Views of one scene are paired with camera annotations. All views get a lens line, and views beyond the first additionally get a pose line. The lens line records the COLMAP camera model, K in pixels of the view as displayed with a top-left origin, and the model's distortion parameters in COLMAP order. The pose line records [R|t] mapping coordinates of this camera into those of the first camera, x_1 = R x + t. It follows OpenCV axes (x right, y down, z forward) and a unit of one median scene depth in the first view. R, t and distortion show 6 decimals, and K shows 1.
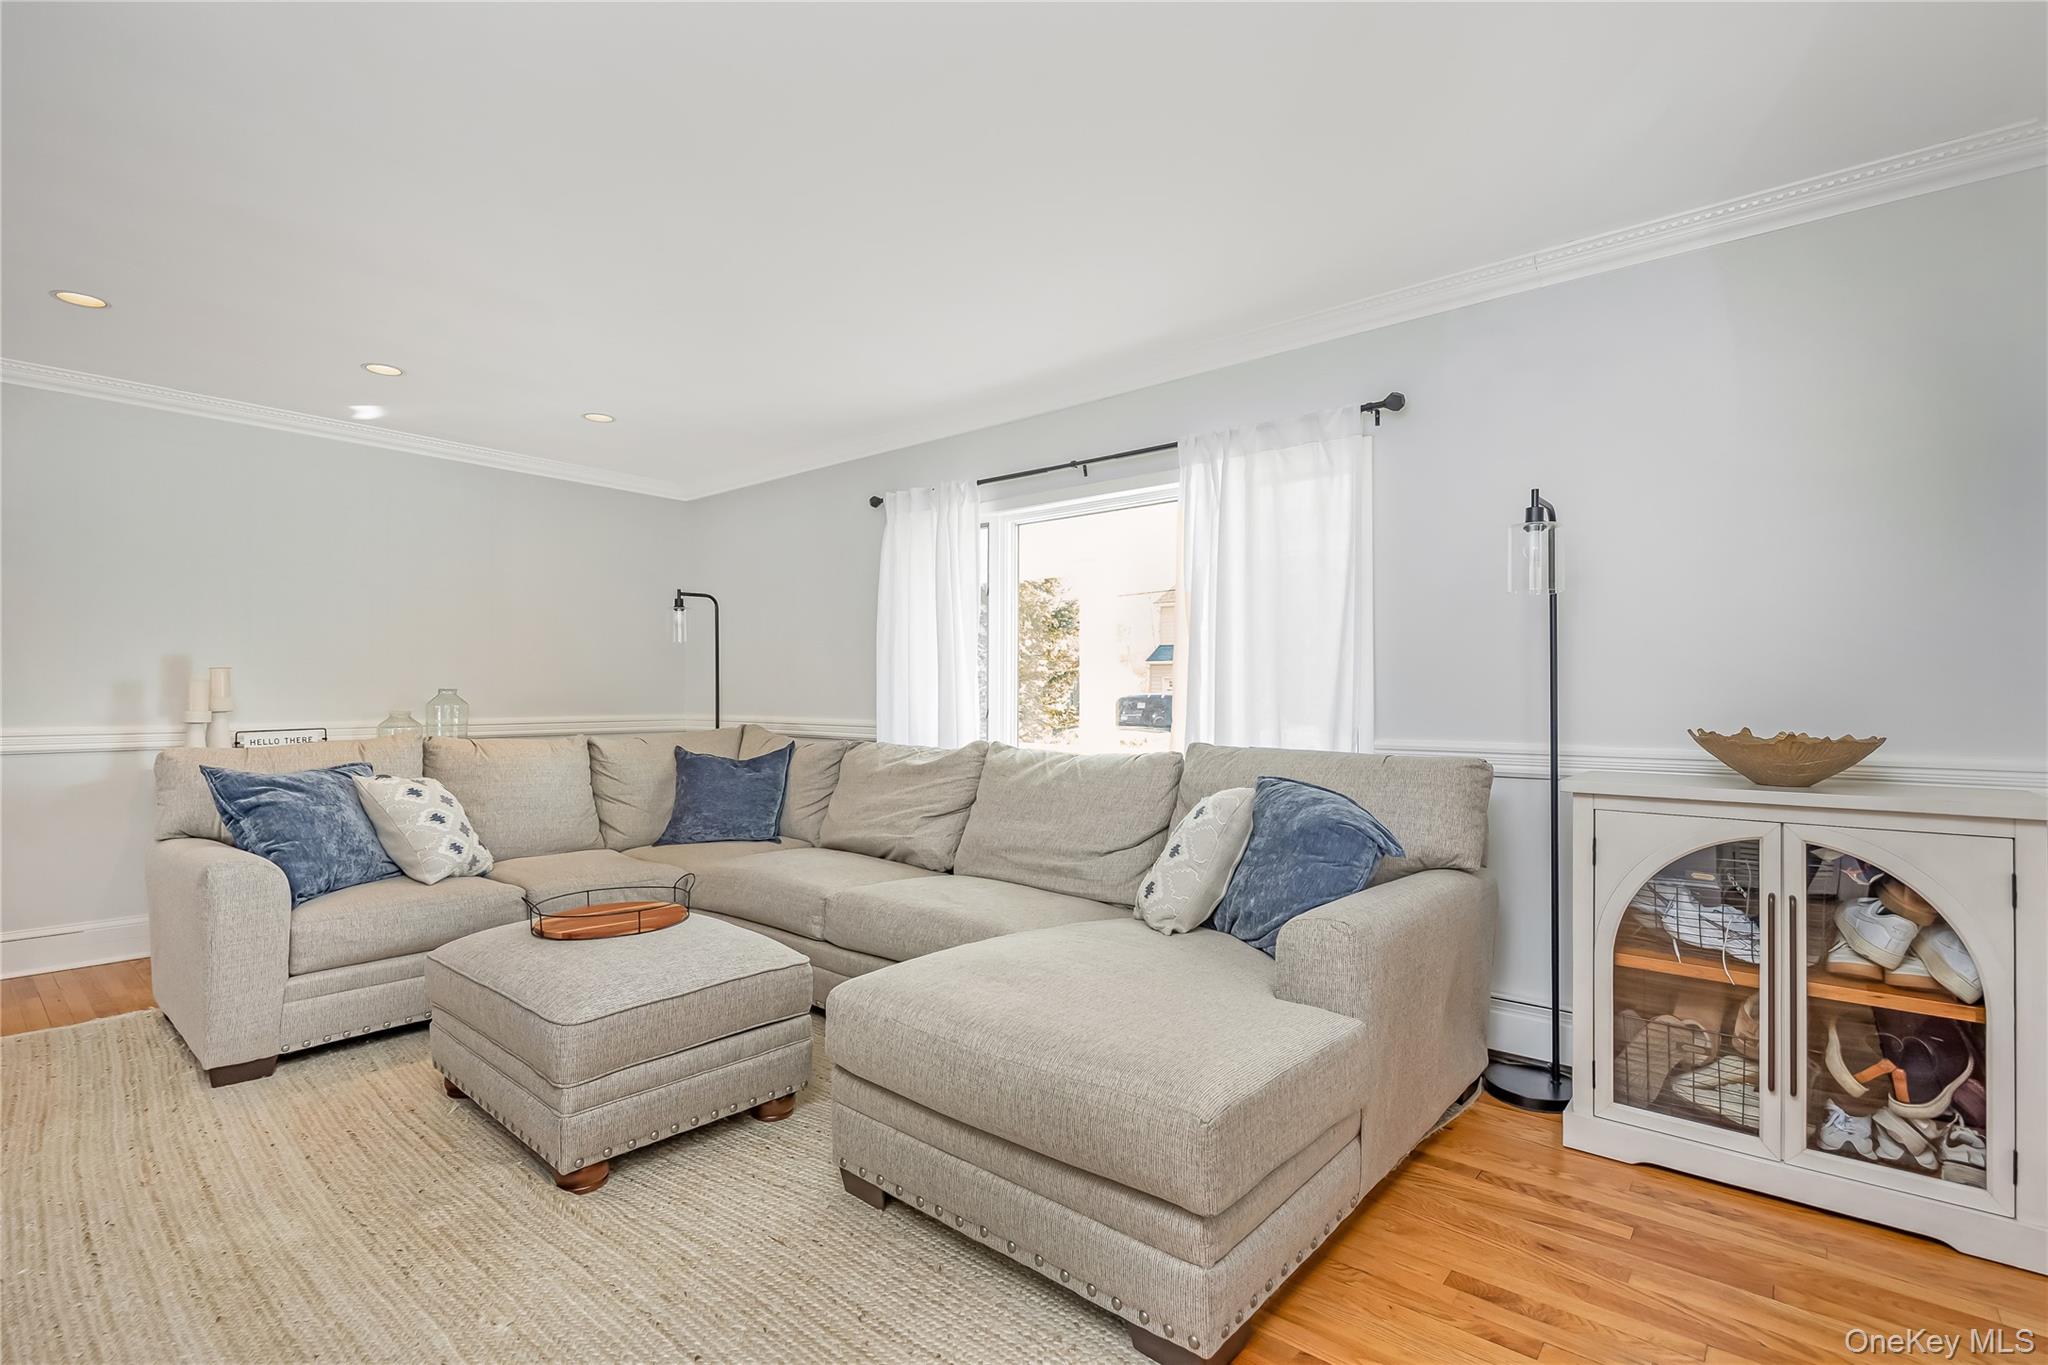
lens RADIAL K [[883.8, 0, 1013.7], [0, 883.8, 689.1], [0, 0, 1]] dist [-0.000705, -0.000030]
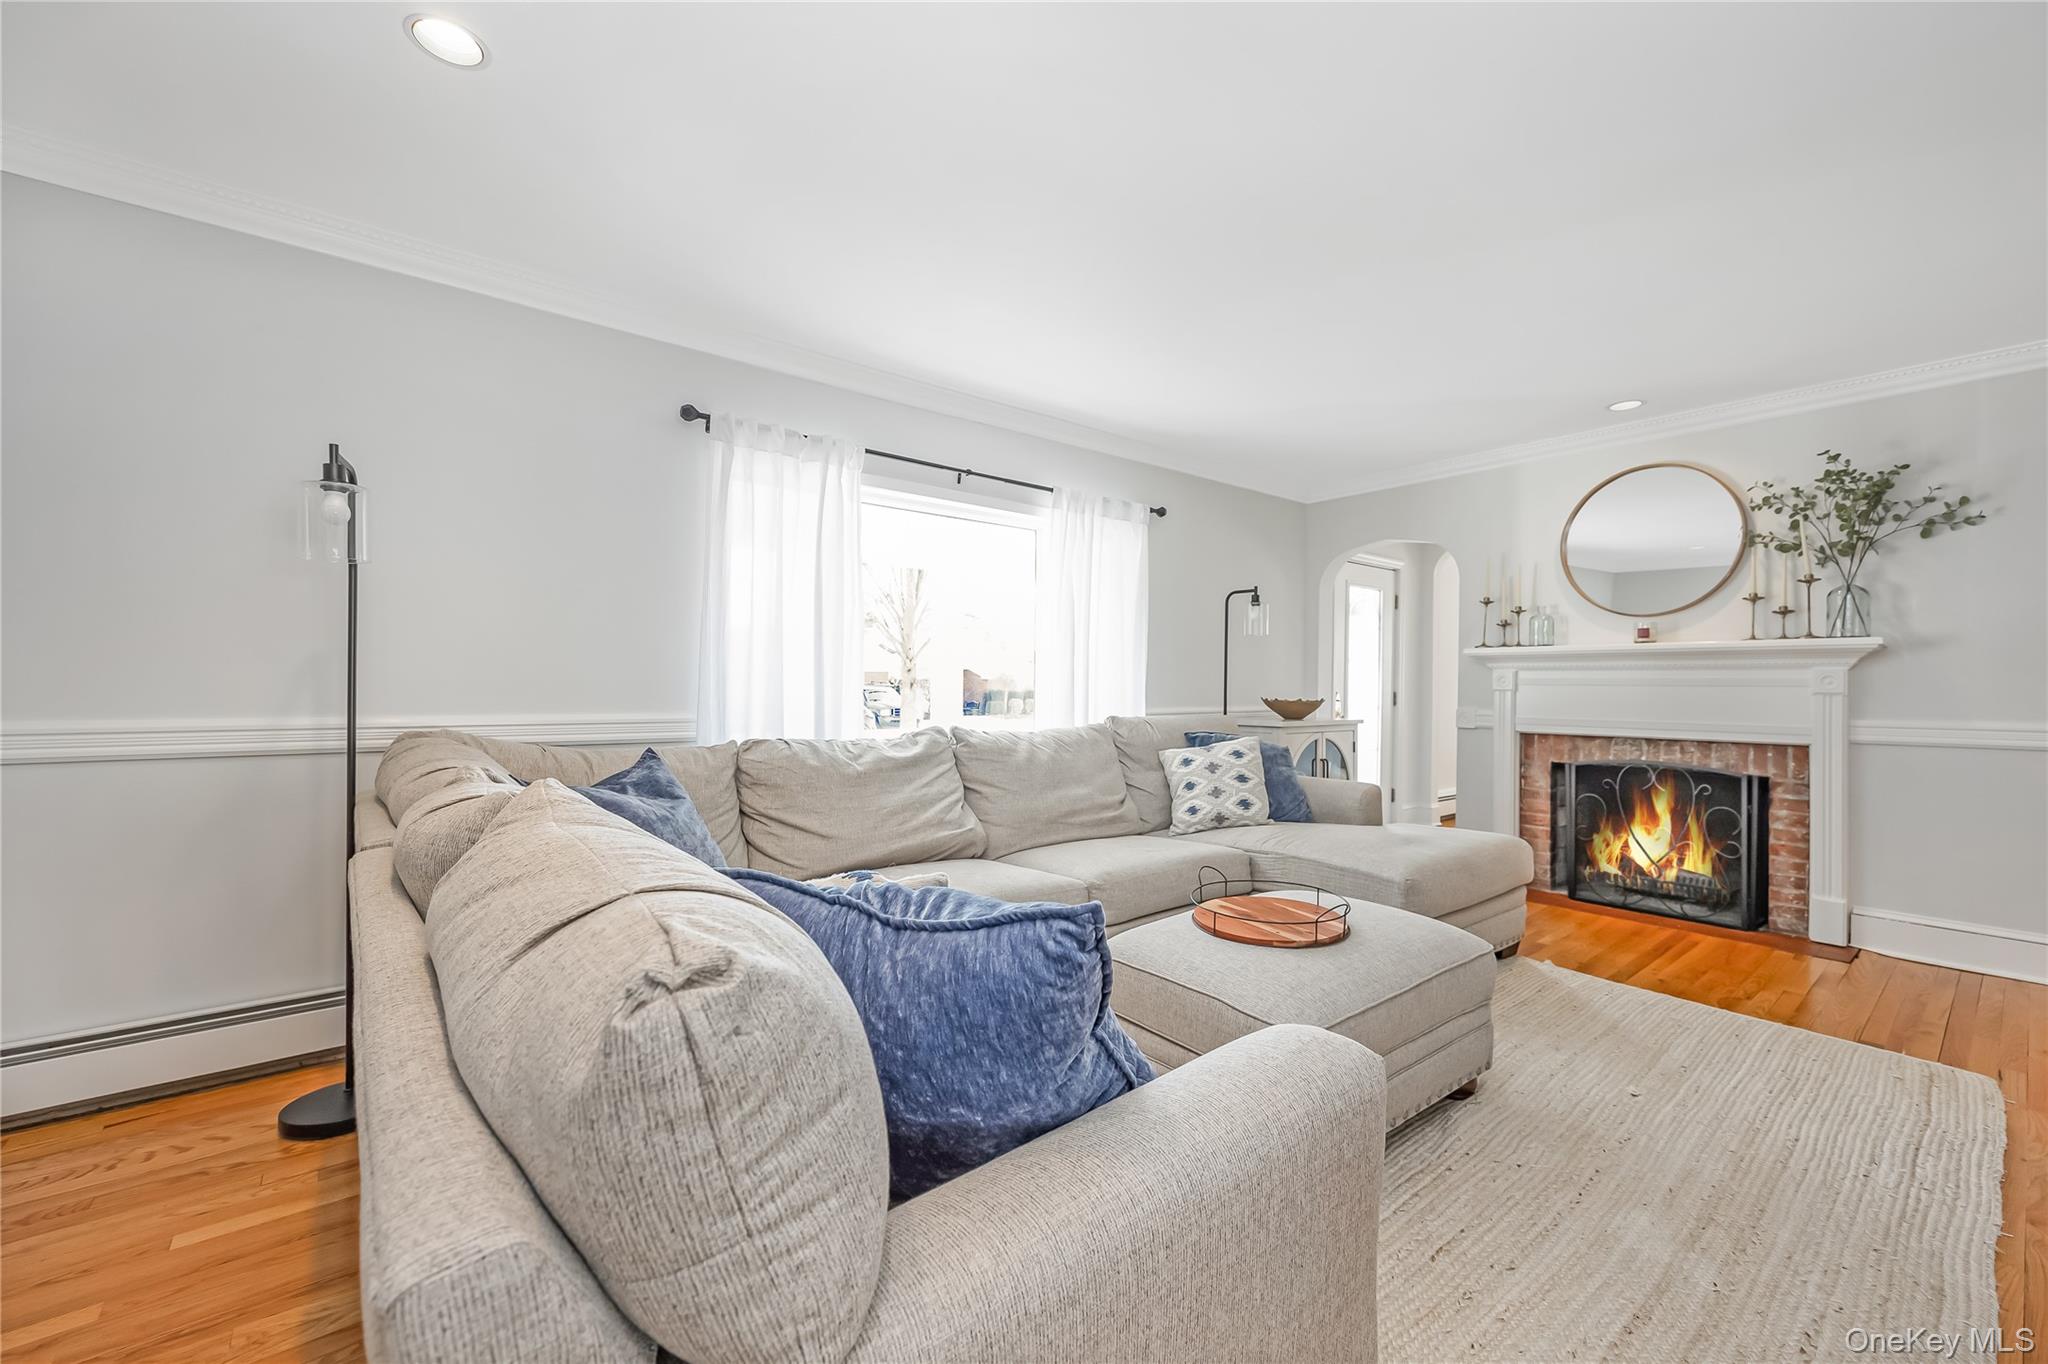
lens RADIAL K [[831.7, 0, 1029.6], [0, 831.7, 692.1], [0, 0, 1]] dist [-0.006752, 0.000650]
pose [[0.208694, -0.016539, 0.977841, -0.208392], [-0.021955, 0.999526, 0.021591, -0.000922], [-0.977735, -0.025975, 0.208231, 0.156306]]
